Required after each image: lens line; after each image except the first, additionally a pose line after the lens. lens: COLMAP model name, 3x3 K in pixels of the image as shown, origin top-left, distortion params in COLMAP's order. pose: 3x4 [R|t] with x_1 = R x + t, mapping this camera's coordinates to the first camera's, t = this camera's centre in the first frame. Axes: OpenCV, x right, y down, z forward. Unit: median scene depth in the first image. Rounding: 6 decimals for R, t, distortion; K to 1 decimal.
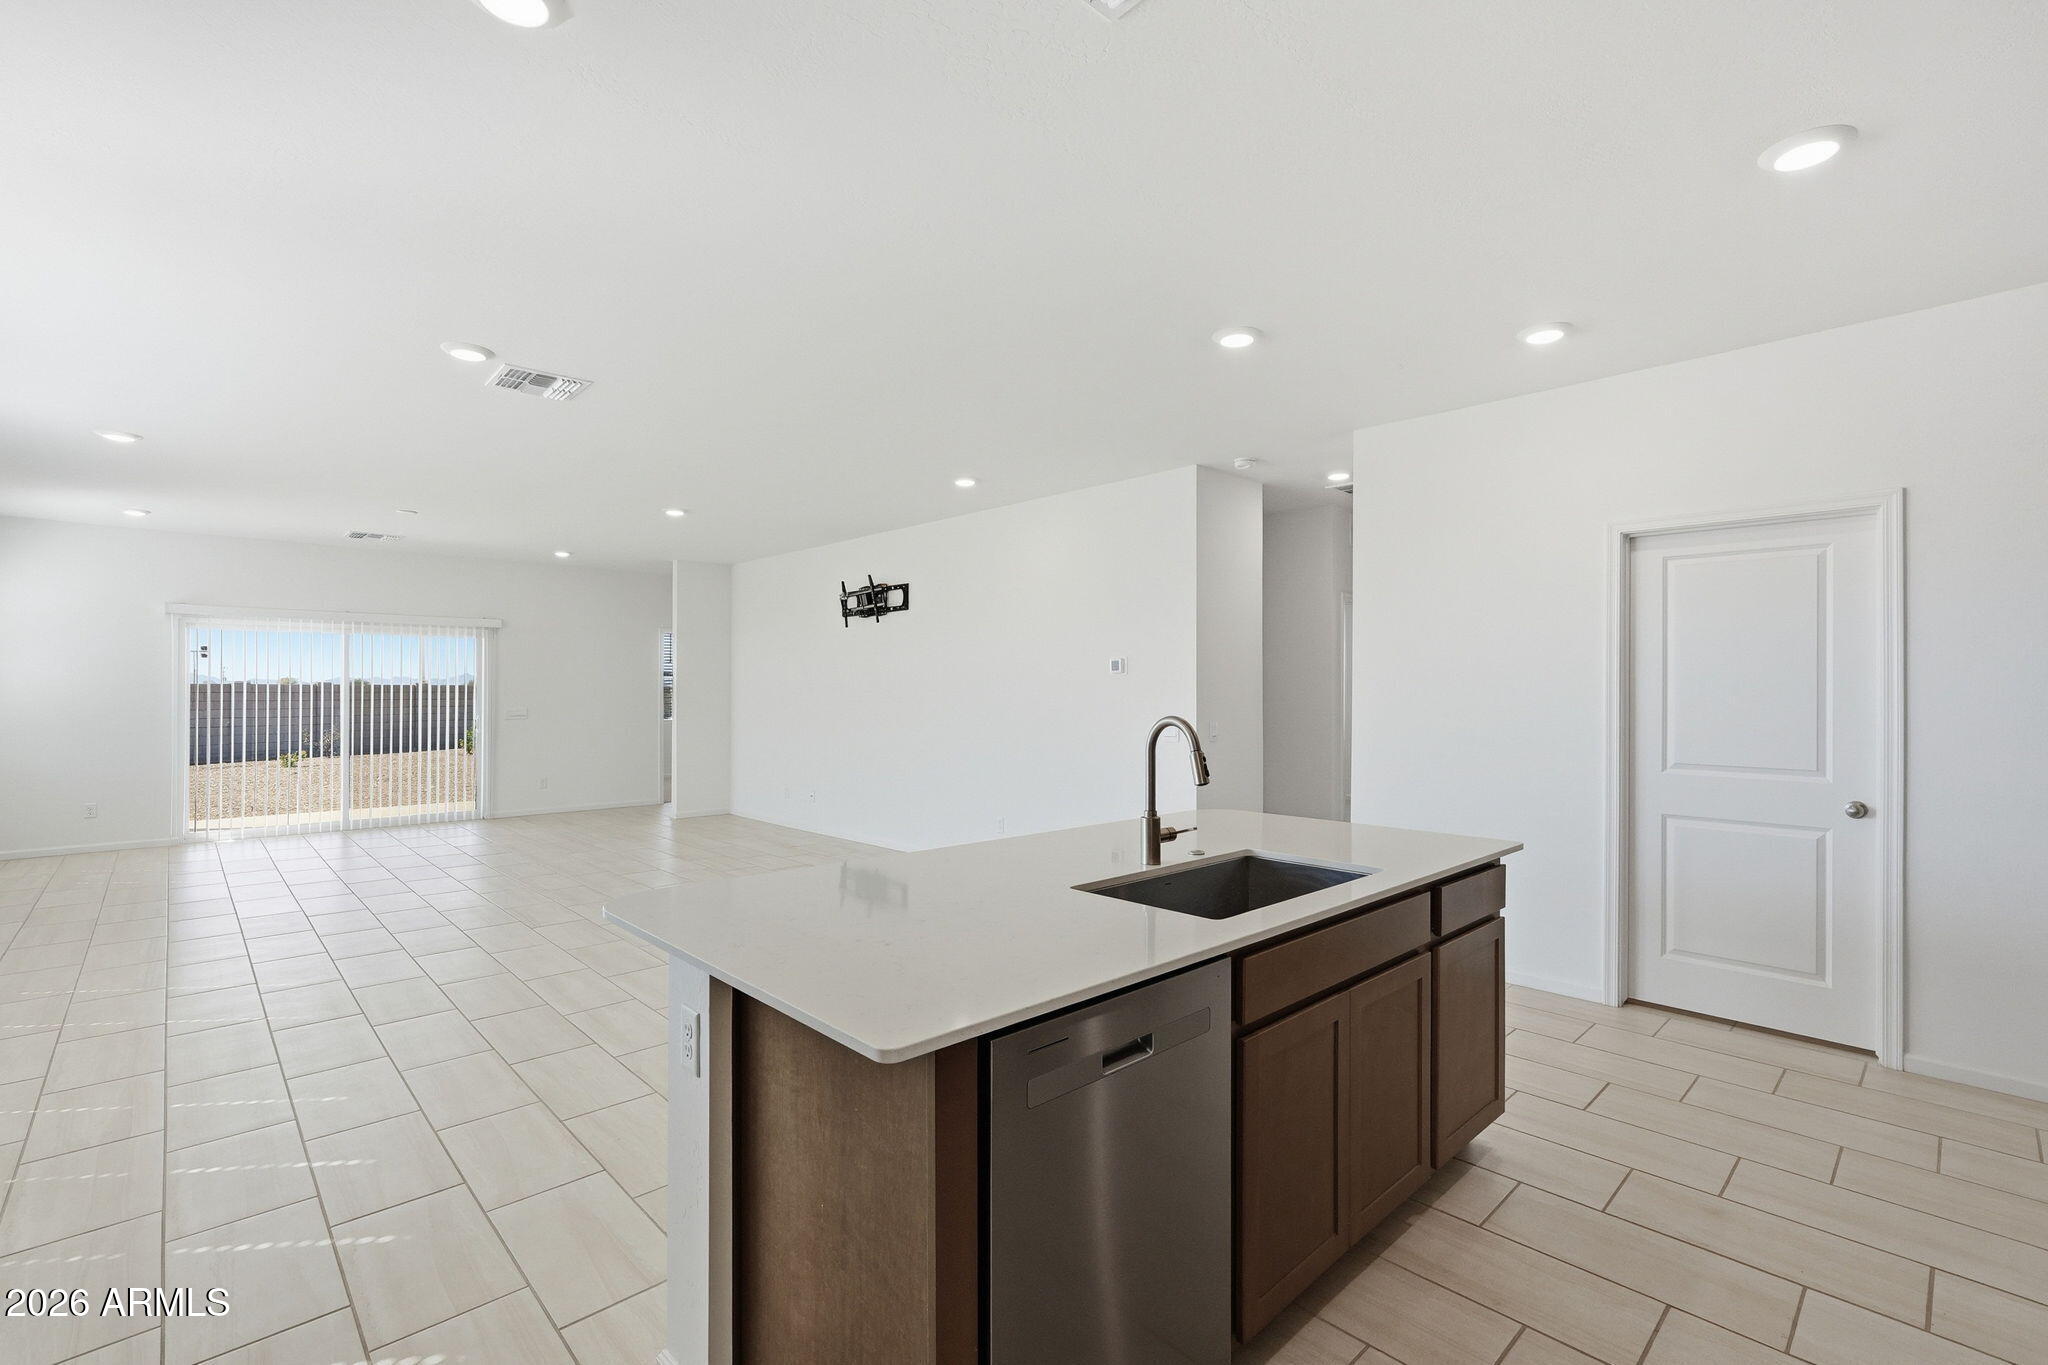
lens RADIAL K [[911.0, 0, 1027.2], [0, 911.0, 685.0], [0, 0, 1]] dist [-0.013762, 0.007110]
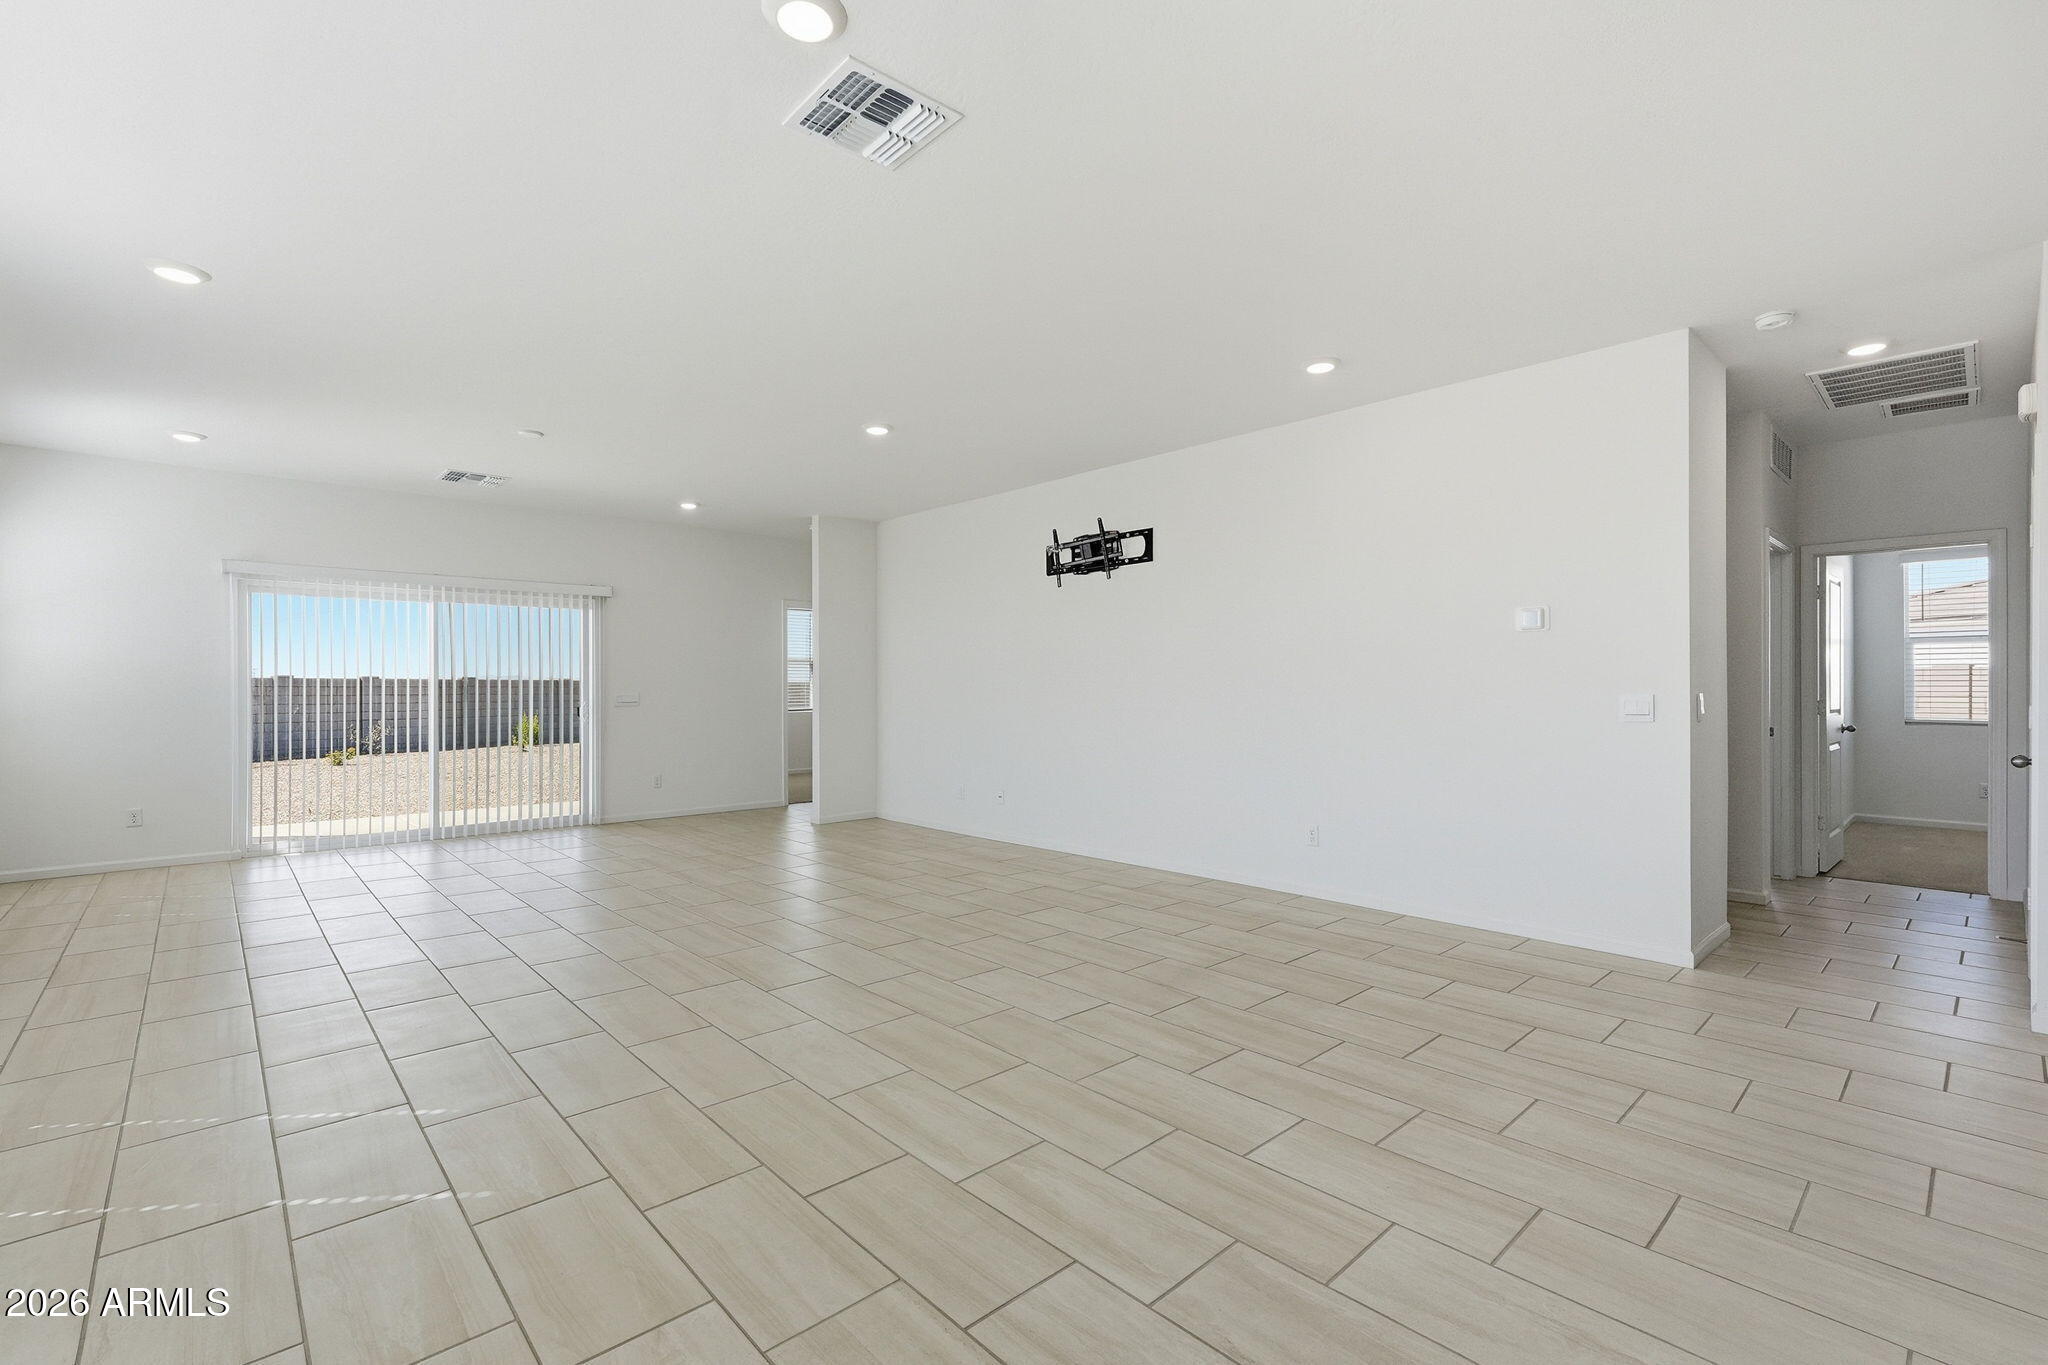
lens RADIAL K [[911.0, 0, 1030.3], [0, 911.0, 689.5], [0, 0, 1]] dist [-0.013762, 0.007110]
pose [[0.999847, -0.003986, -0.017046, -0.209283], [0.004116, 0.999962, 0.007629, 0.020565], [0.017015, -0.007698, 0.999826, 0.195633]]
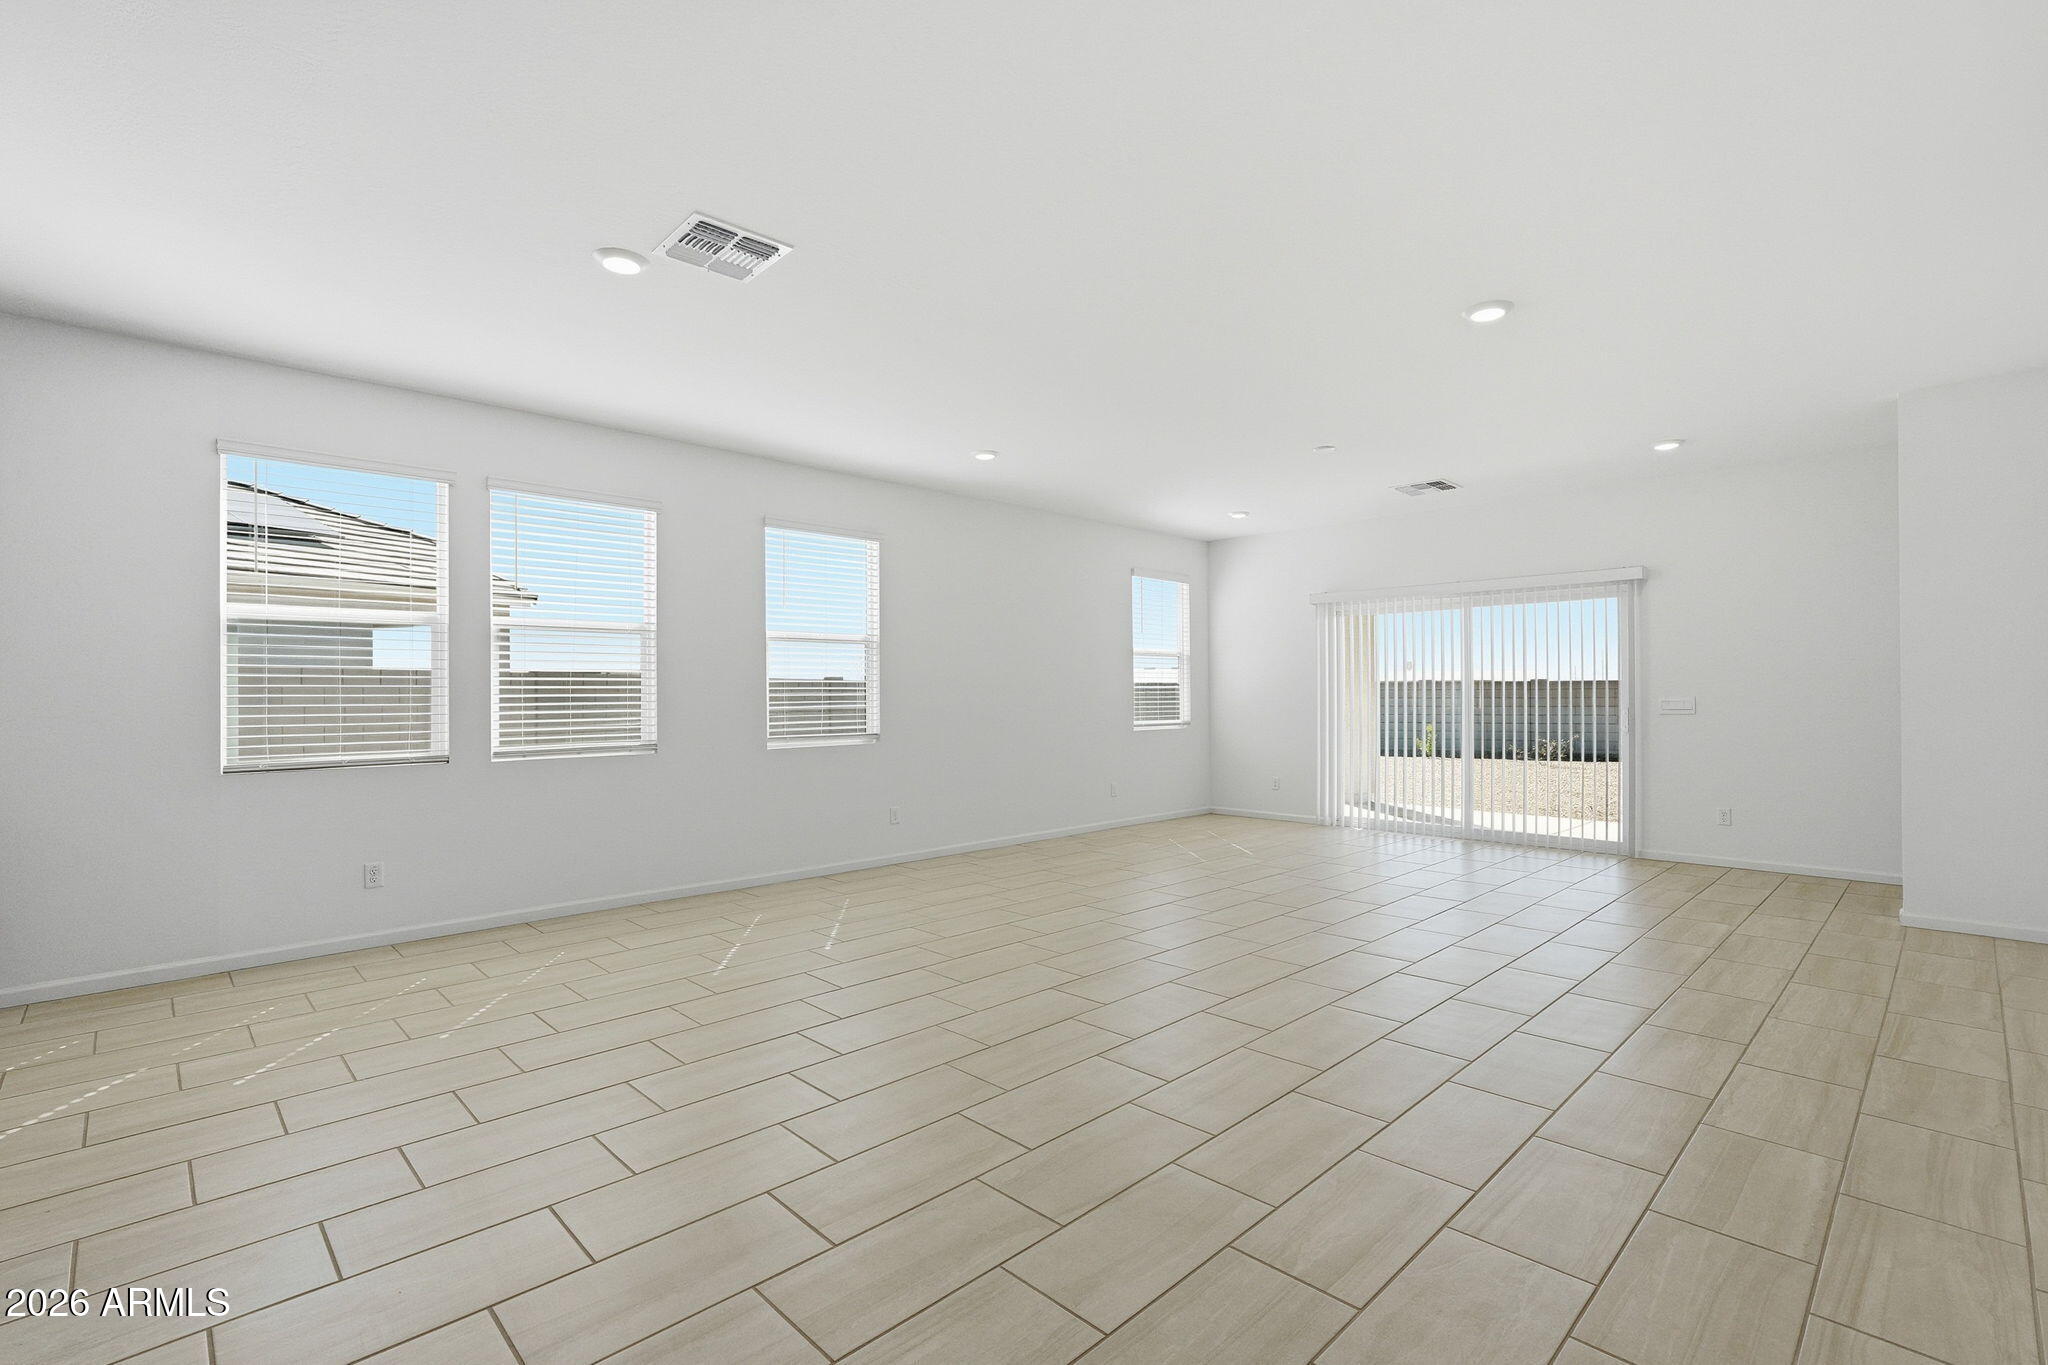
lens RADIAL K [[911.0, 0, 1016.3], [0, 911.0, 674.0], [0, 0, 1]] dist [-0.013762, 0.007110]
pose [[0.010235, -0.026917, -0.999585, 0.111253], [0.011590, 0.999574, -0.026798, 0.025470], [0.999880, -0.011311, 0.010543, 0.611732]]
